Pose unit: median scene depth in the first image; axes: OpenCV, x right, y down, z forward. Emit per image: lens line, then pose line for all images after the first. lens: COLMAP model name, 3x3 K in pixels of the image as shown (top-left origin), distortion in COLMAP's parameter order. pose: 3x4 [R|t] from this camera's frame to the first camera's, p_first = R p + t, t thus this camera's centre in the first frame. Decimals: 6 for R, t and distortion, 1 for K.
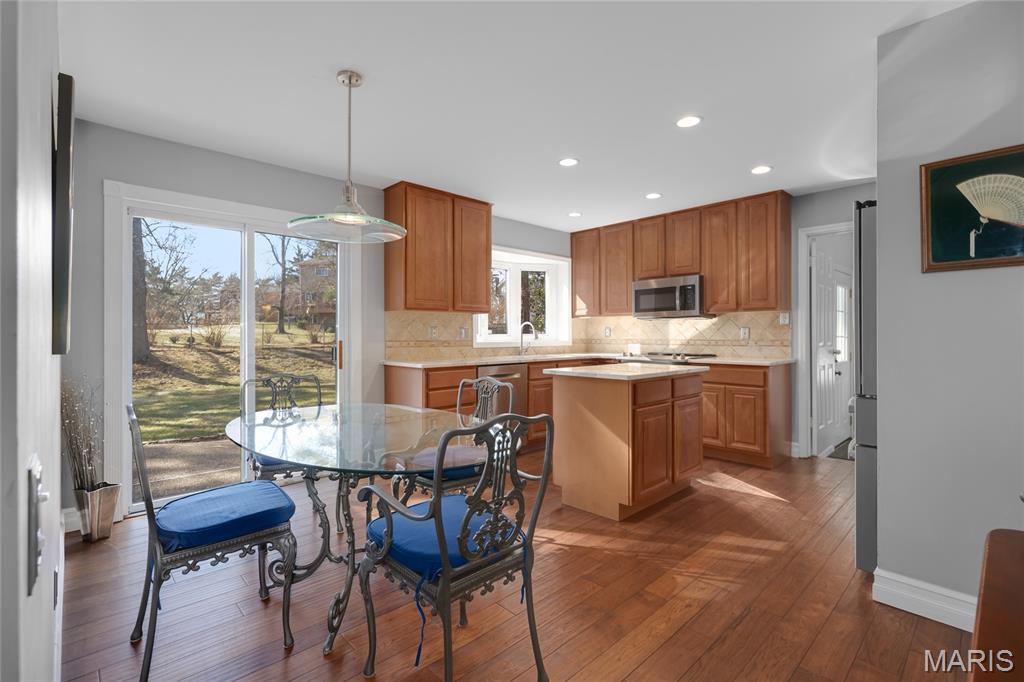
lens RADIAL K [[465.2, 0, 514.6], [0, 465.2, 334.2], [0, 0, 1]] dist [0.001315, -0.000149]
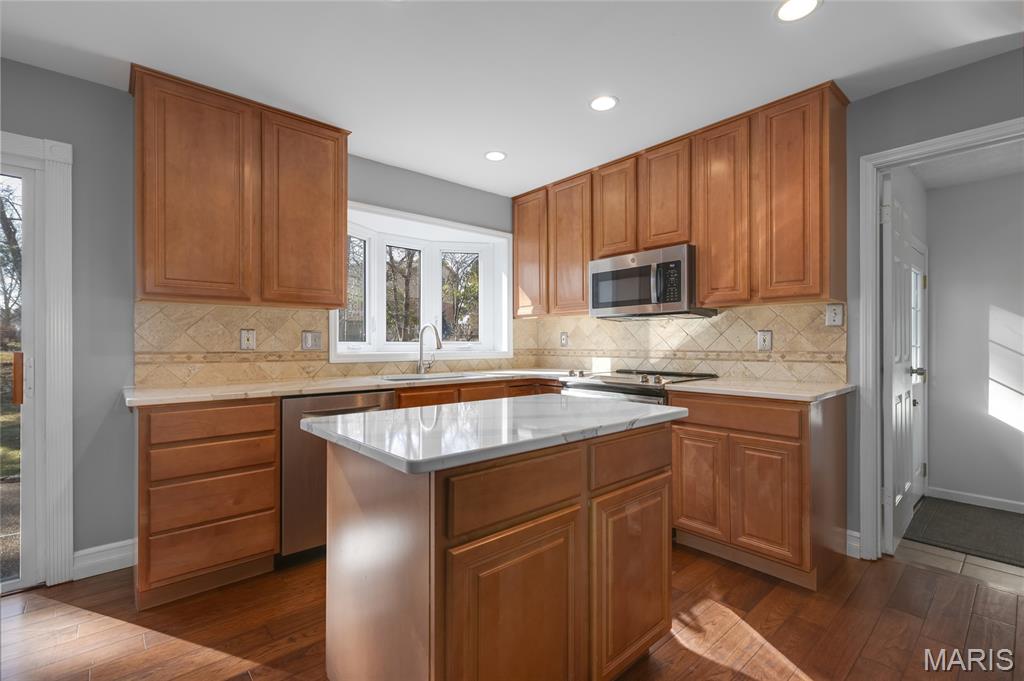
lens RADIAL K [[465.2, 0, 510.9], [0, 465.2, 343.8], [0, 0, 1]] dist [0.001315, -0.000149]
pose [[0.999092, 0.000796, -0.042595, 0.190319], [-0.000738, 0.999999, 0.001369, 0.002083], [0.042596, -0.001336, 0.999091, 0.378918]]
